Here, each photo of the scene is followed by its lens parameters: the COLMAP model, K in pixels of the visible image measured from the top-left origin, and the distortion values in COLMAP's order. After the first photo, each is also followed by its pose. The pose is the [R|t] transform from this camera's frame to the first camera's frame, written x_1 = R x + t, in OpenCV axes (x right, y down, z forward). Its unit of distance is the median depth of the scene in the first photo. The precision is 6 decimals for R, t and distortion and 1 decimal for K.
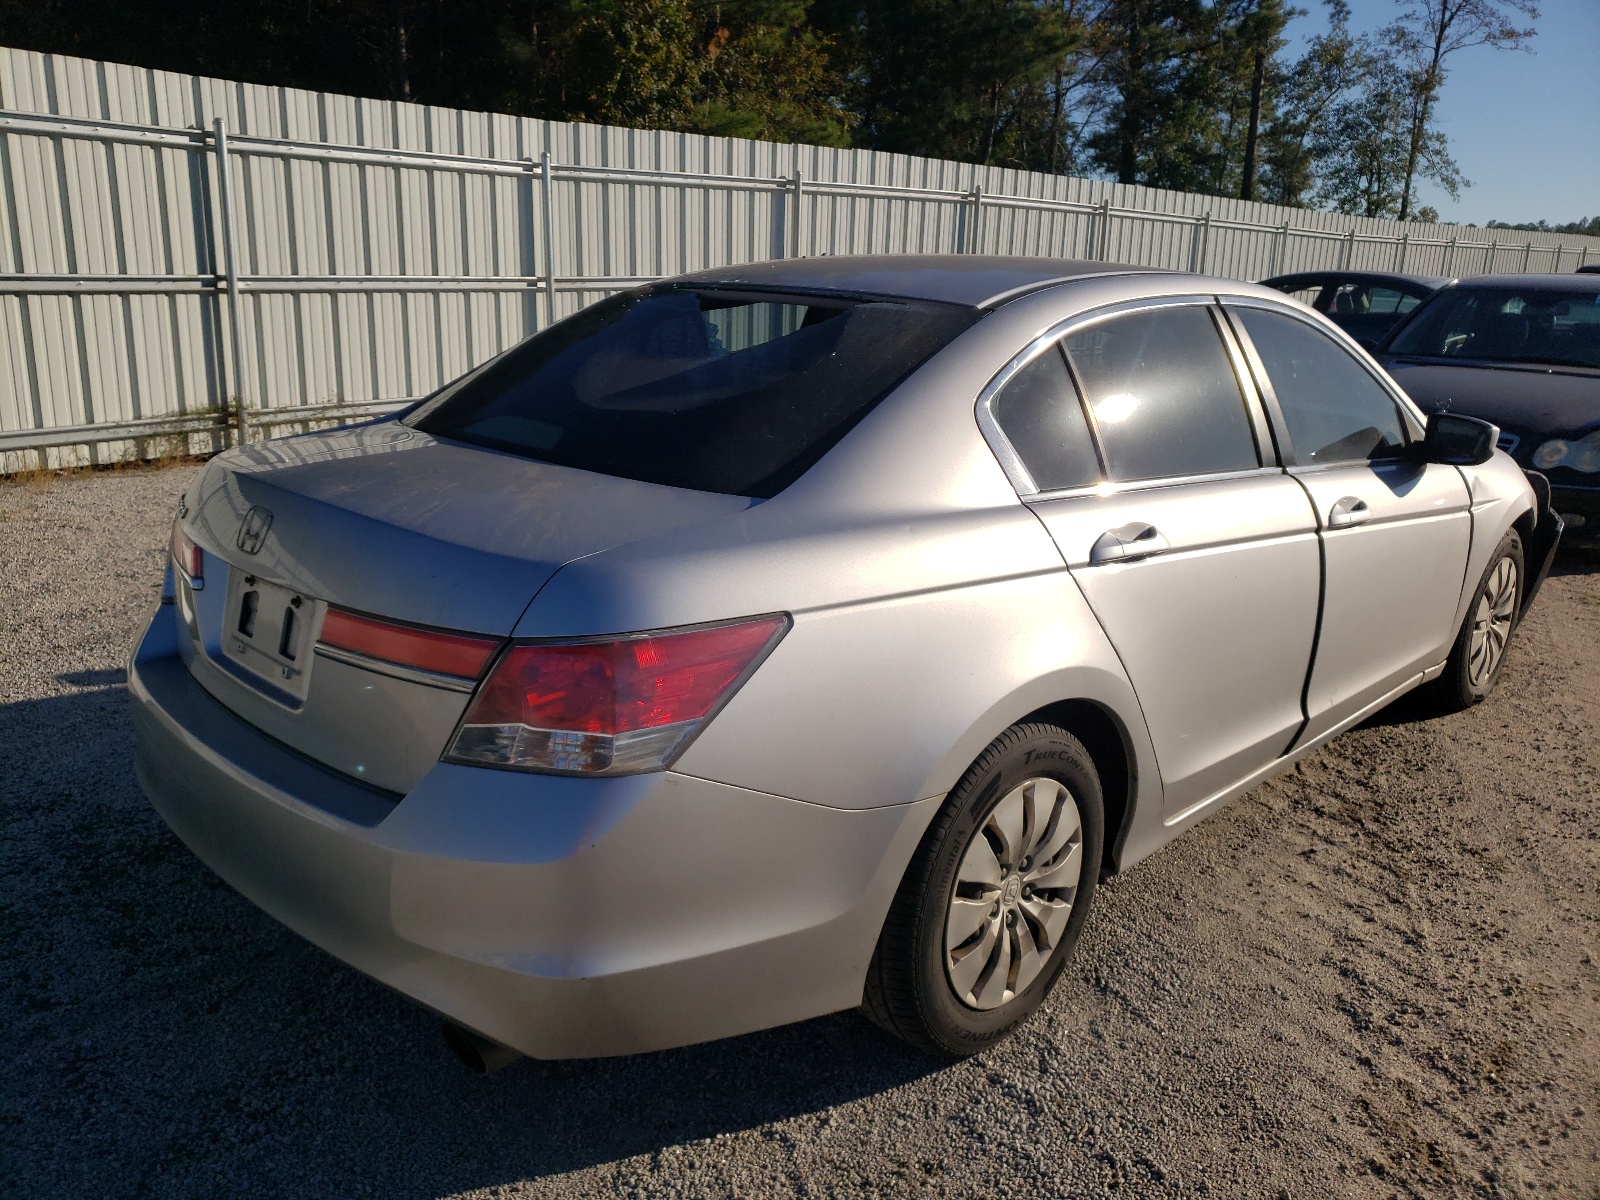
lens RADIAL K [[1229.0, 0, 804.4], [0, 1229.0, 599.9], [0, 0, 1]] dist [0.015016, -0.010243]
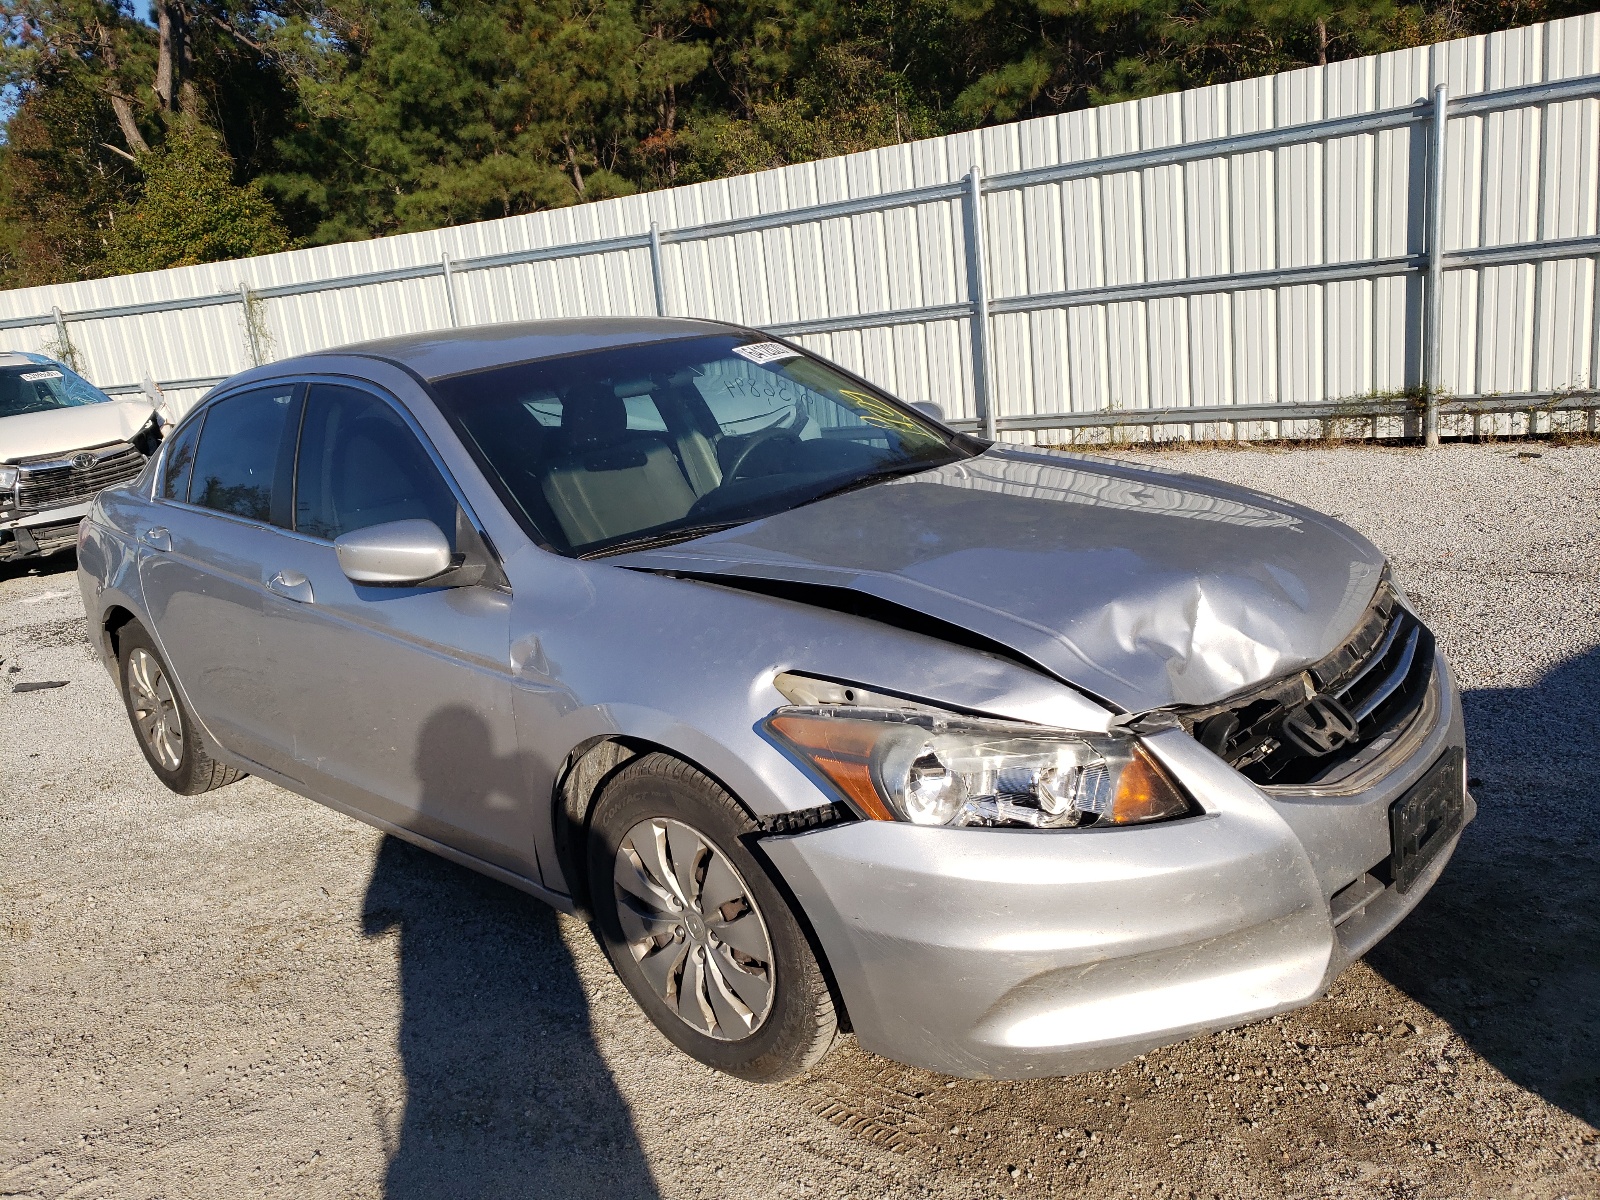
lens RADIAL K [[1229.0, 0, 805.1], [0, 1229.0, 595.4], [0, 0, 1]] dist [0.015016, -0.010243]
pose [[0.031583, 0.218007, -0.975436, 0.504346], [-0.158034, 0.964736, 0.210499, -0.136902], [0.986928, 0.147504, 0.064922, 0.518764]]
